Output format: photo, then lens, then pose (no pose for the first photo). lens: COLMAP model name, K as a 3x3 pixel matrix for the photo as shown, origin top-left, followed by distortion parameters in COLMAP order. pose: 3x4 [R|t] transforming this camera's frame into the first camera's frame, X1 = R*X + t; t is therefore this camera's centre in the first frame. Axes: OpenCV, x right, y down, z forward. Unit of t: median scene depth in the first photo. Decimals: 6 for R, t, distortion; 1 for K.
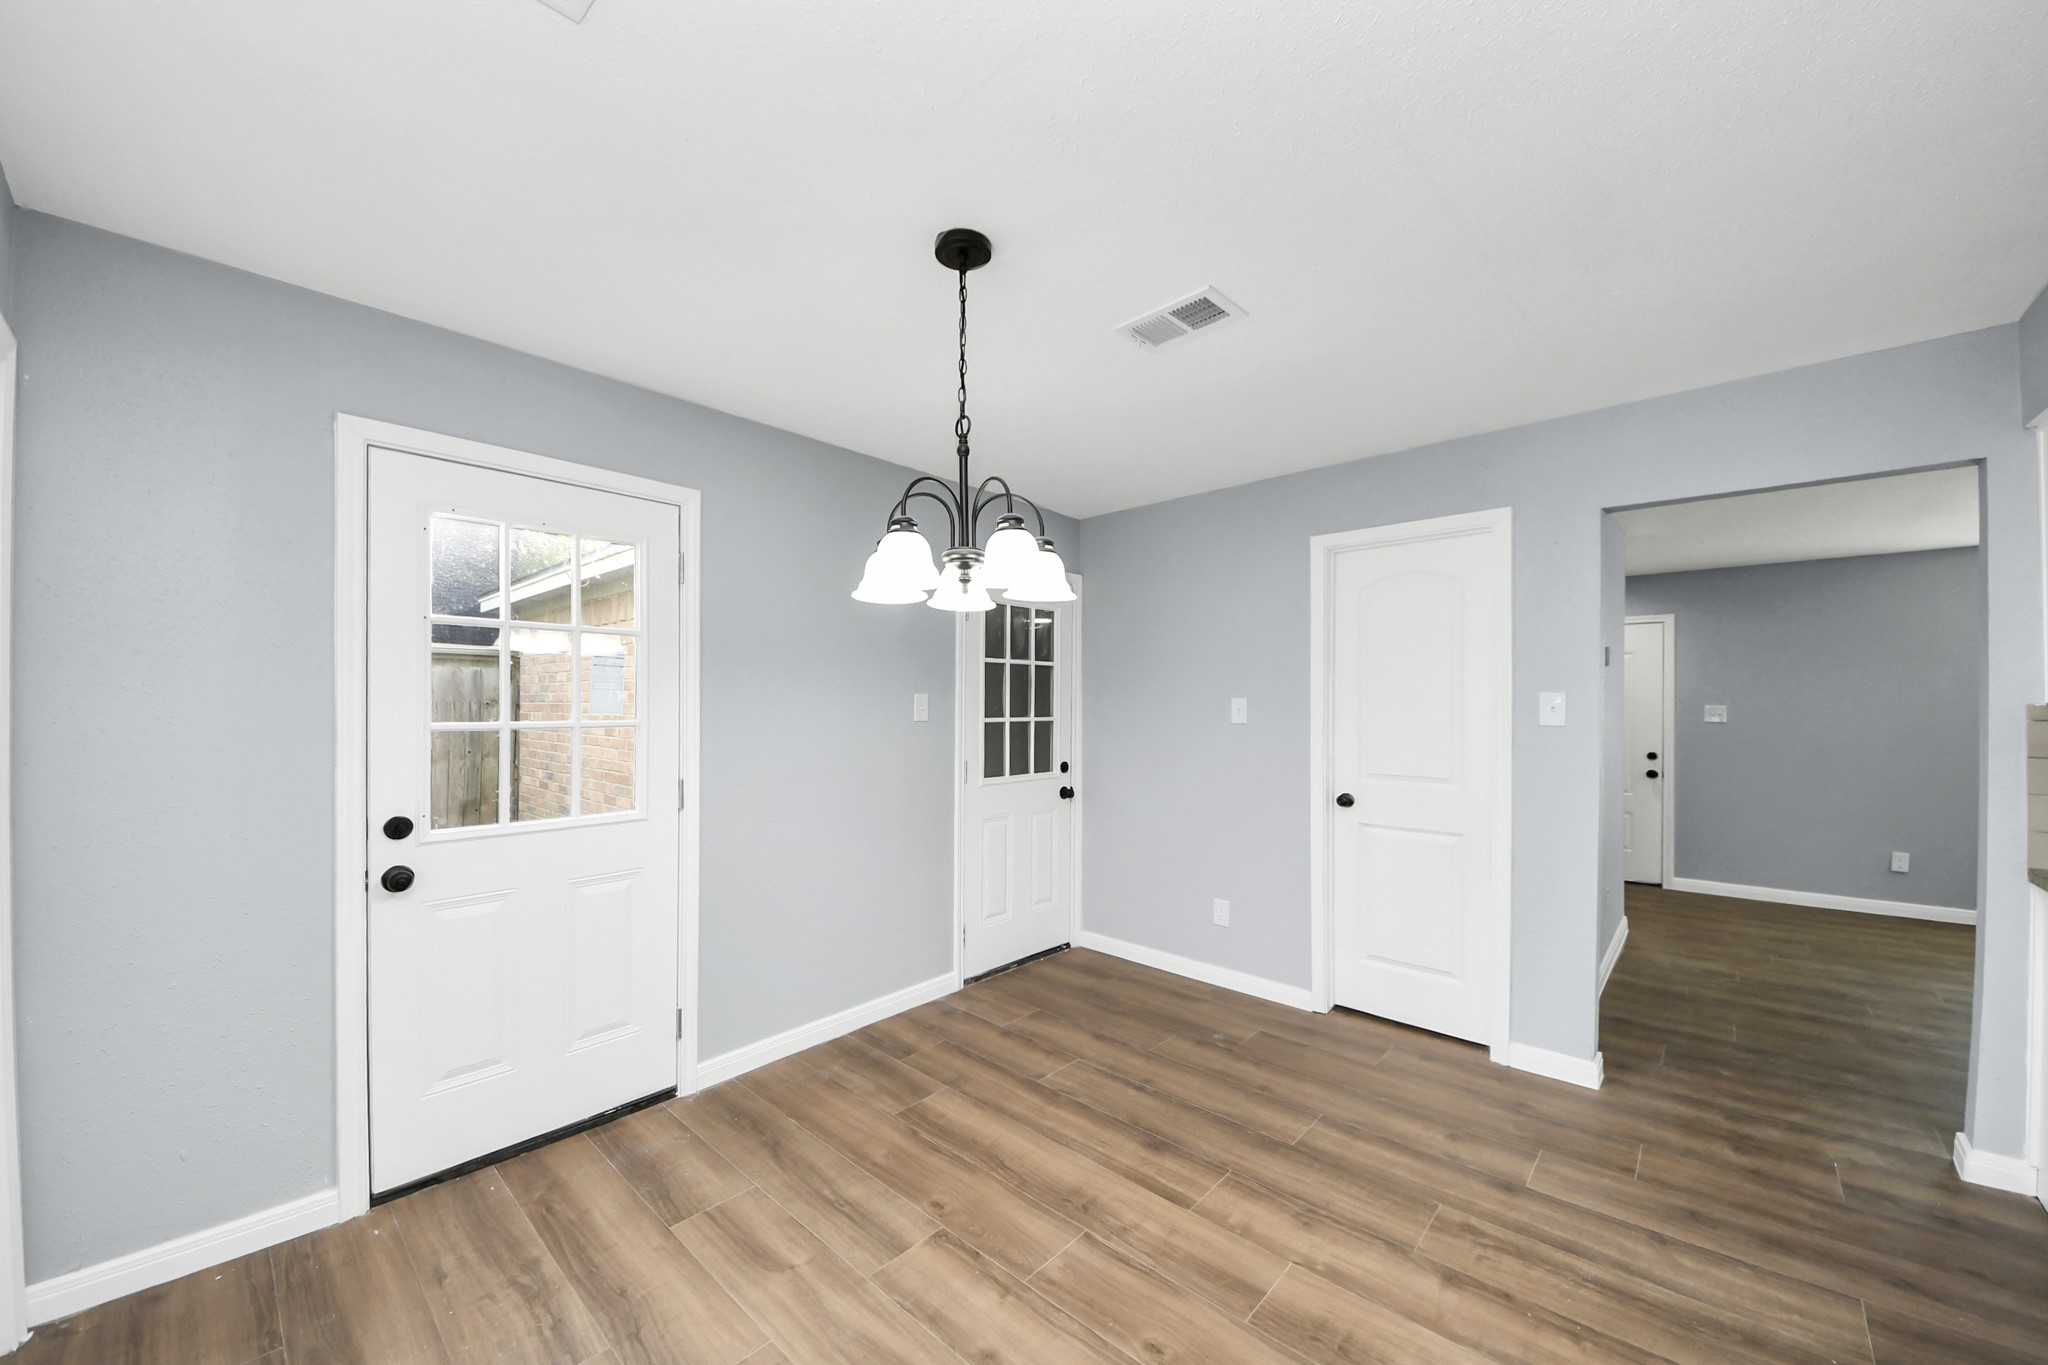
lens RADIAL K [[717.3, 0, 992.7], [0, 717.3, 693.5], [0, 0, 1]] dist [0.043004, -0.027963]
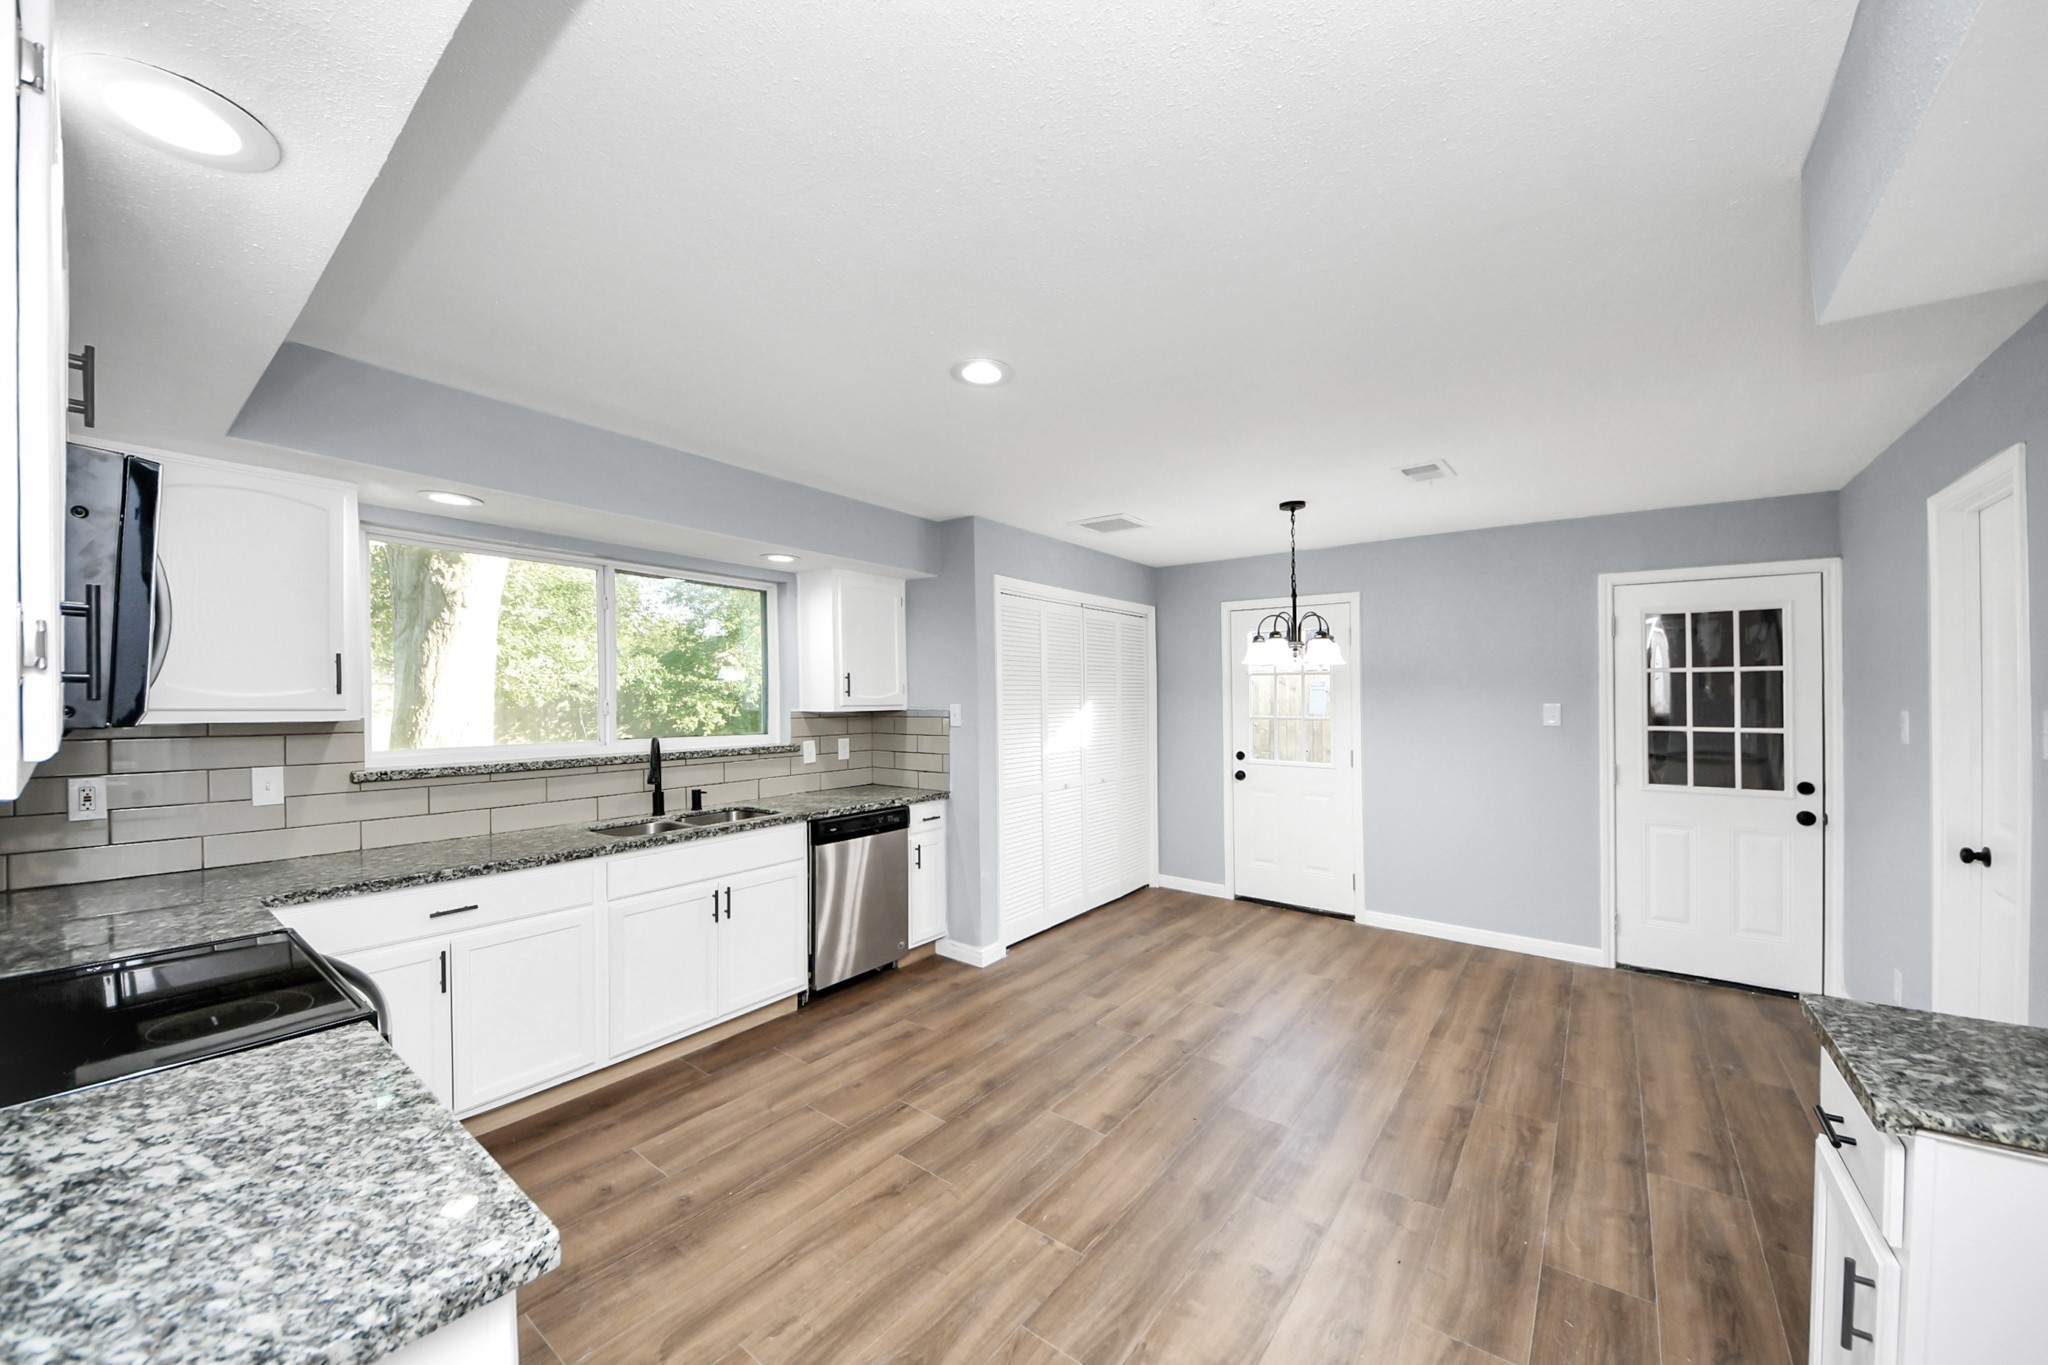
lens RADIAL K [[773.6, 0, 1030.9], [0, 773.6, 682.2], [0, 0, 1]] dist [0.033214, -0.024904]
pose [[0.105526, -0.017702, -0.994259, 1.348330], [0.010641, 0.999804, -0.016671, -0.026788], [0.994360, -0.008821, 0.105694, -0.018388]]
